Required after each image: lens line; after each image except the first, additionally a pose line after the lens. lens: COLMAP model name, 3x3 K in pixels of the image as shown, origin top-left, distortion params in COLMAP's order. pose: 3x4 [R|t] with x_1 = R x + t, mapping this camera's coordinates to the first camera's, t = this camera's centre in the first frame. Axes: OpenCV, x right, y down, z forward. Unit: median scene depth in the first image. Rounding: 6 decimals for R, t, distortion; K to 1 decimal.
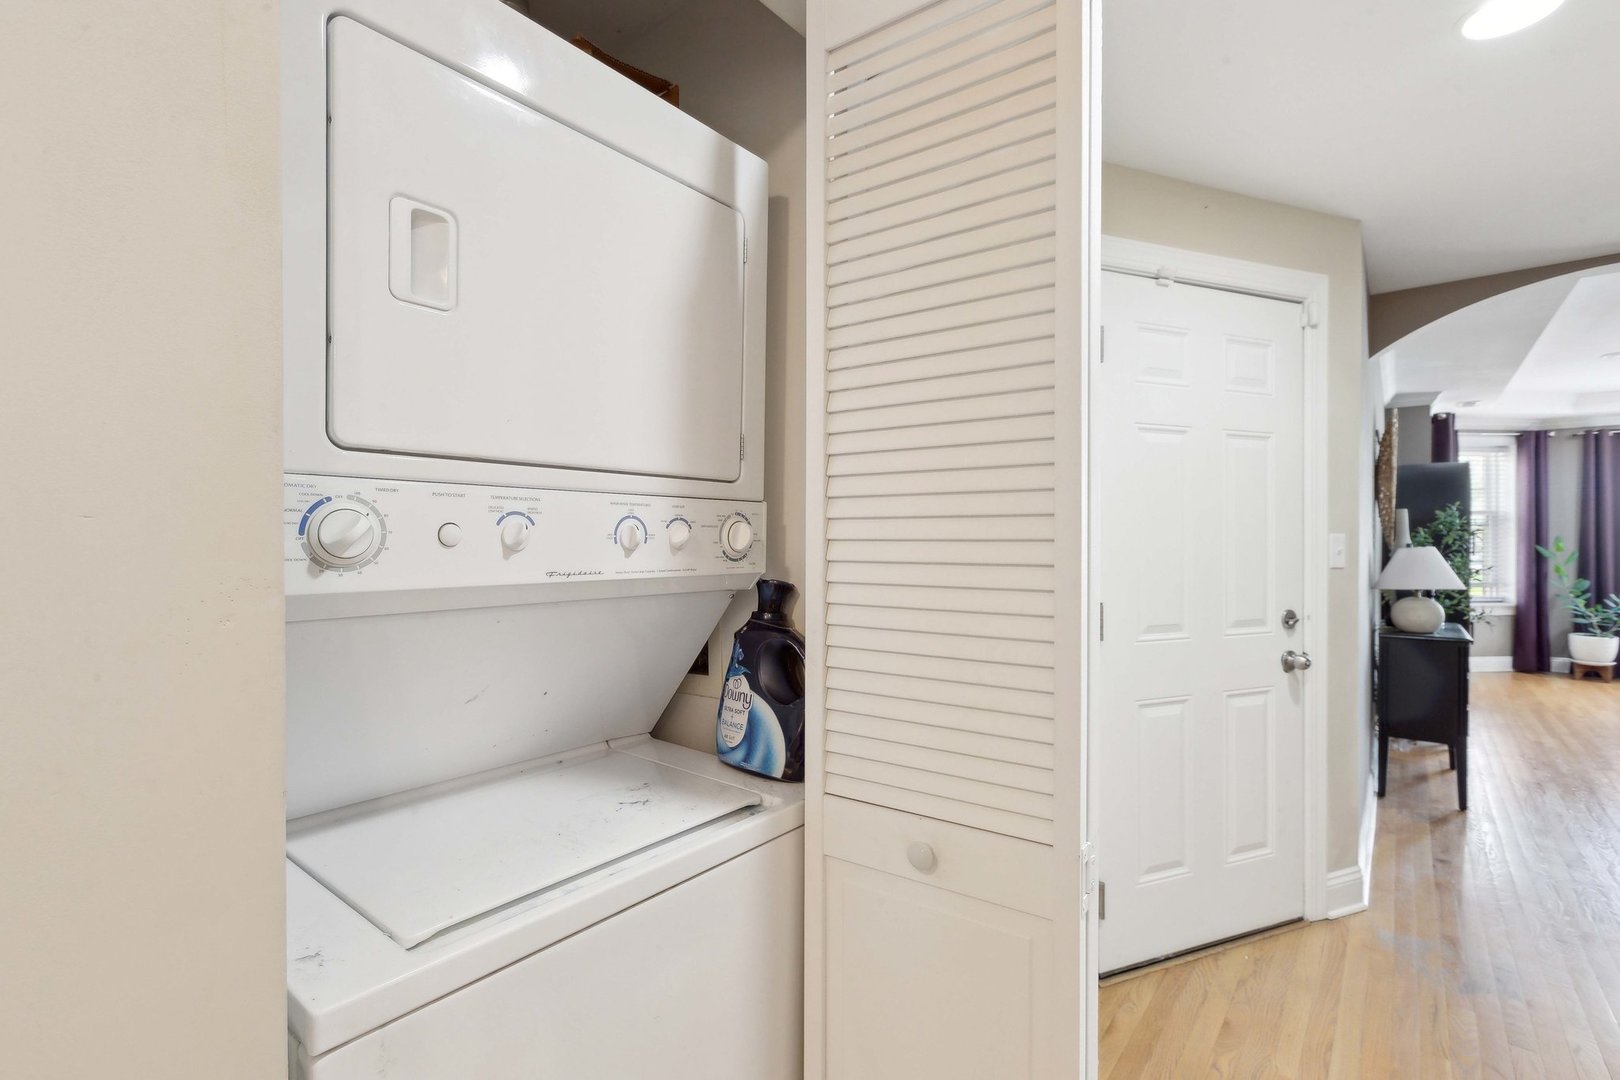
lens RADIAL K [[747.6, 0, 807.0], [0, 747.6, 538.2], [0, 0, 1]] dist [0.005004, -0.000418]
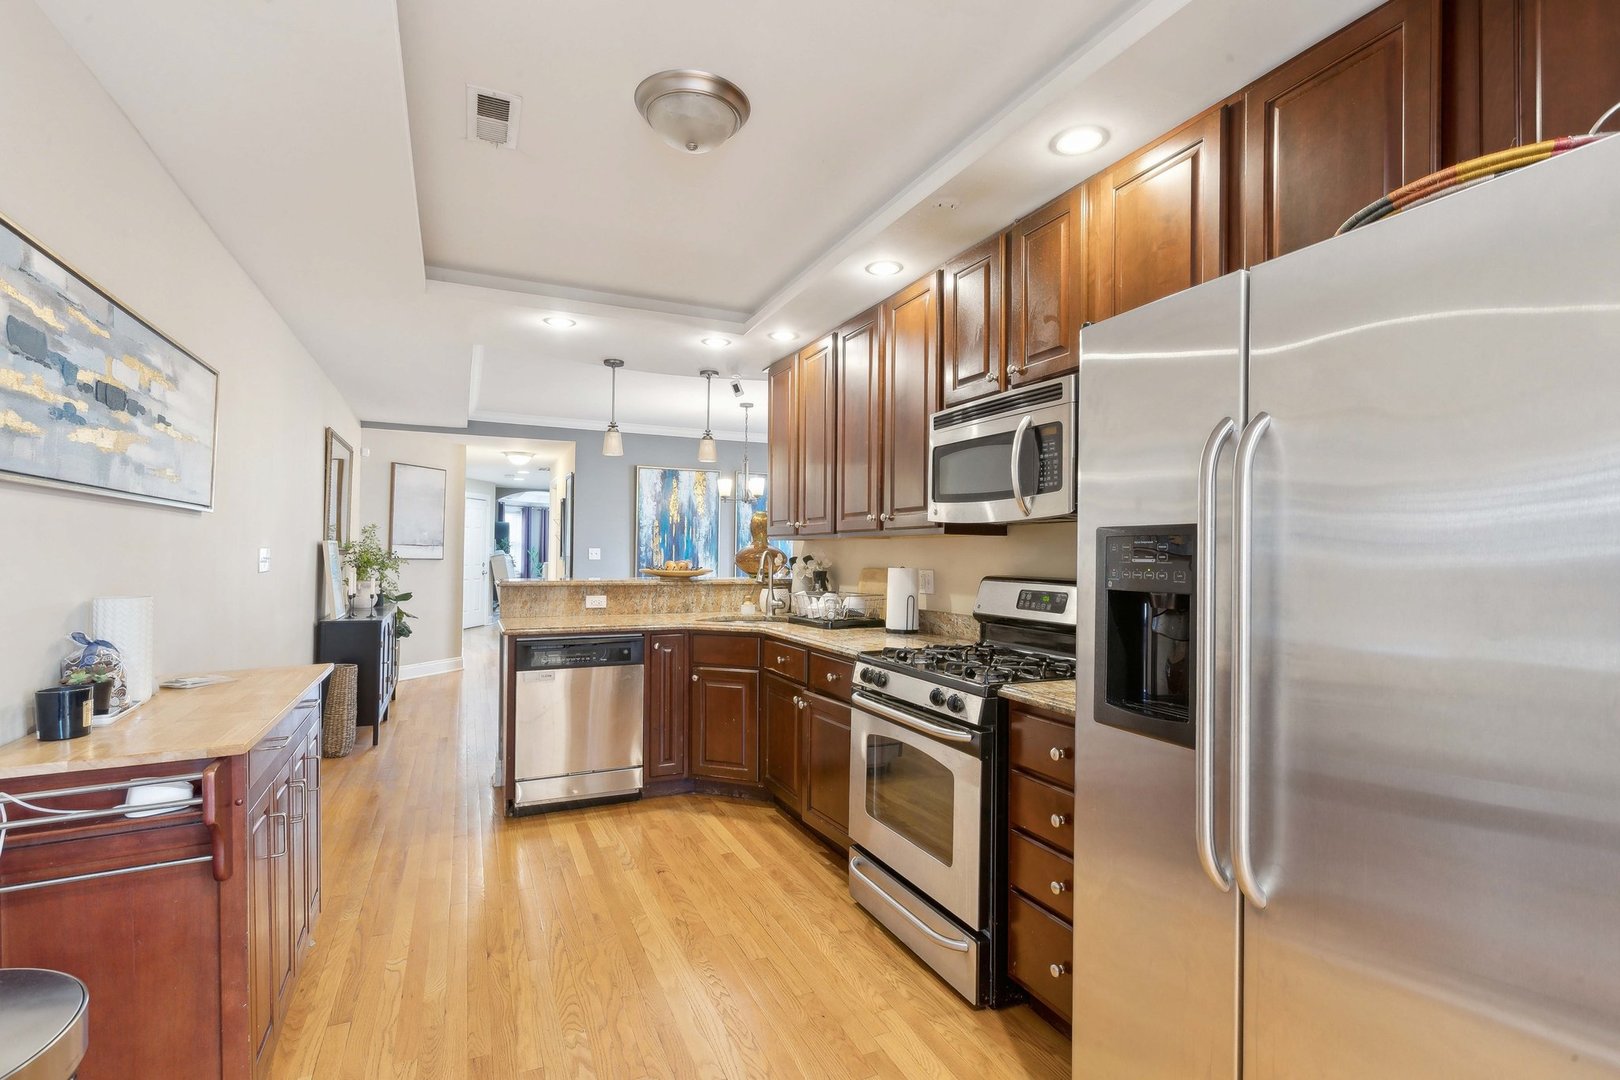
lens RADIAL K [[747.6, 0, 810.1], [0, 747.6, 543.3], [0, 0, 1]] dist [0.005004, -0.000418]
pose [[0.435034, 0.016272, 0.900267, -1.582413], [-0.019371, 0.999774, -0.008709, -0.016087], [-0.900206, -0.013651, 0.435251, -1.706836]]
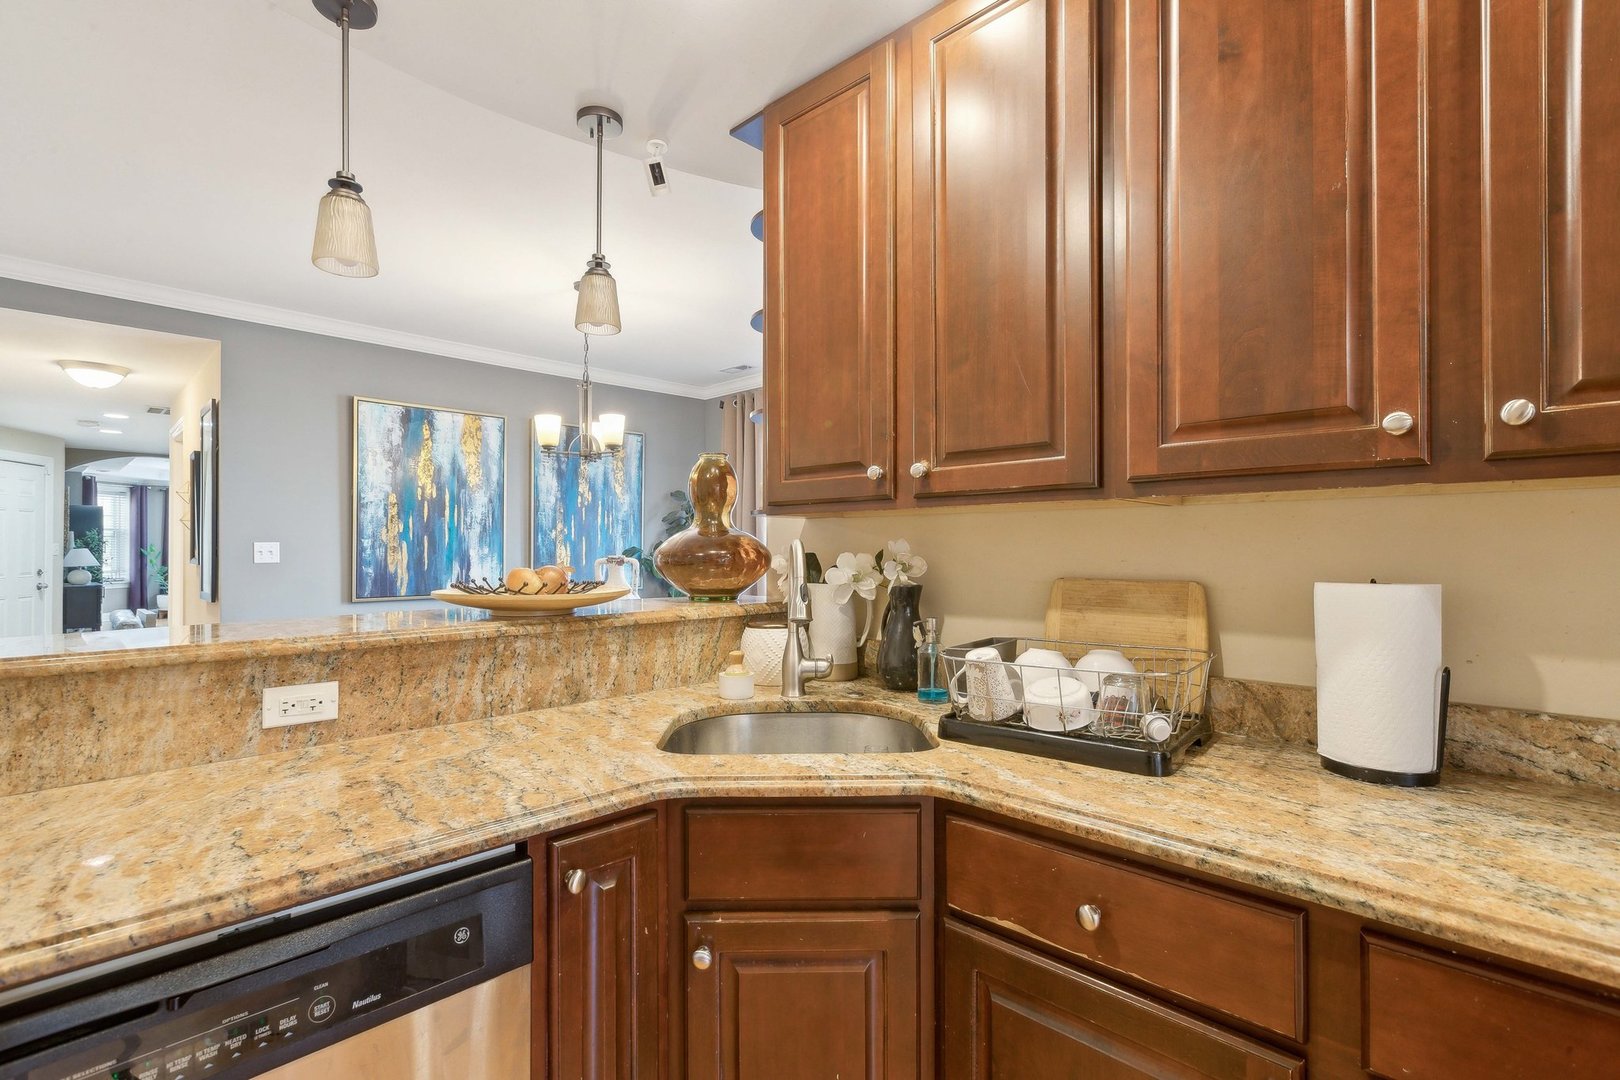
lens RADIAL K [[747.6, 0, 809.6], [0, 747.6, 544.5], [0, 0, 1]] dist [0.005004, -0.000418]
pose [[0.092506, 0.005247, 0.995698, -1.132225], [-0.008958, 0.999950, -0.004437, -0.009501], [-0.995672, -0.008509, 0.092548, -1.286934]]
